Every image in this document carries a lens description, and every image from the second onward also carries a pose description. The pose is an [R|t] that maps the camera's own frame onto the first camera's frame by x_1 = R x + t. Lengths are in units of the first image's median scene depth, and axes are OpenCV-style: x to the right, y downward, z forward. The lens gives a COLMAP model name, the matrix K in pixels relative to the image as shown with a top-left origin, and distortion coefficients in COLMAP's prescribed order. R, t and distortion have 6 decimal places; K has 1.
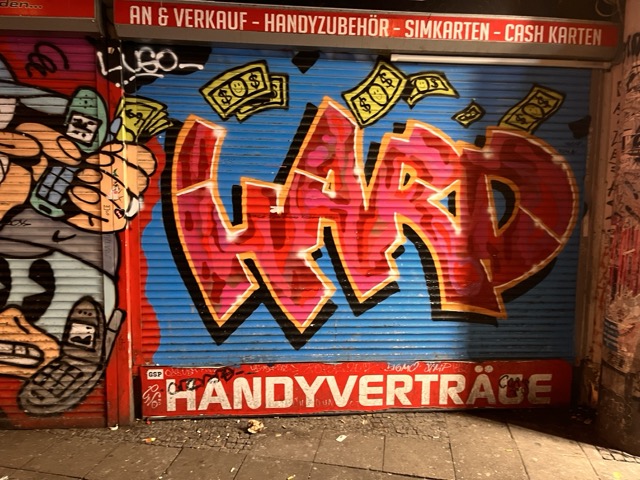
lens RADIAL K [[484.0, 0, 319.8], [0, 484.0, 238.1], [0, 0, 1]] dist [0.013443, -0.055523]
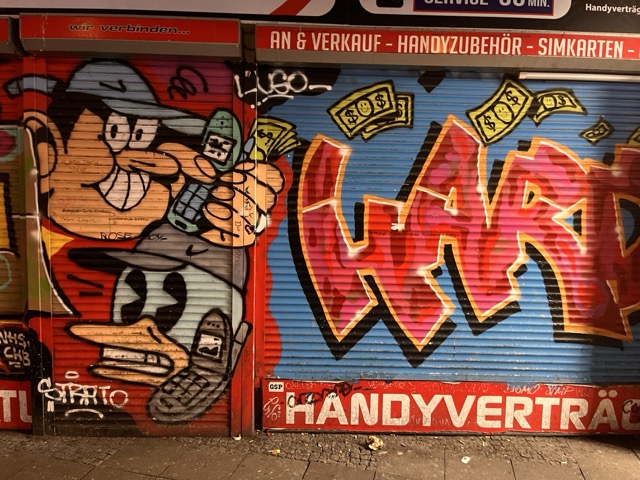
lens RADIAL K [[484.0, 0, 316.1], [0, 484.0, 238.7], [0, 0, 1]] dist [0.013443, -0.055523]
pose [[0.995497, 0.011836, -0.094054, -0.165824], [-0.014369, 0.999551, -0.026299, -0.005266], [0.093700, 0.027532, 0.995220, -0.018564]]
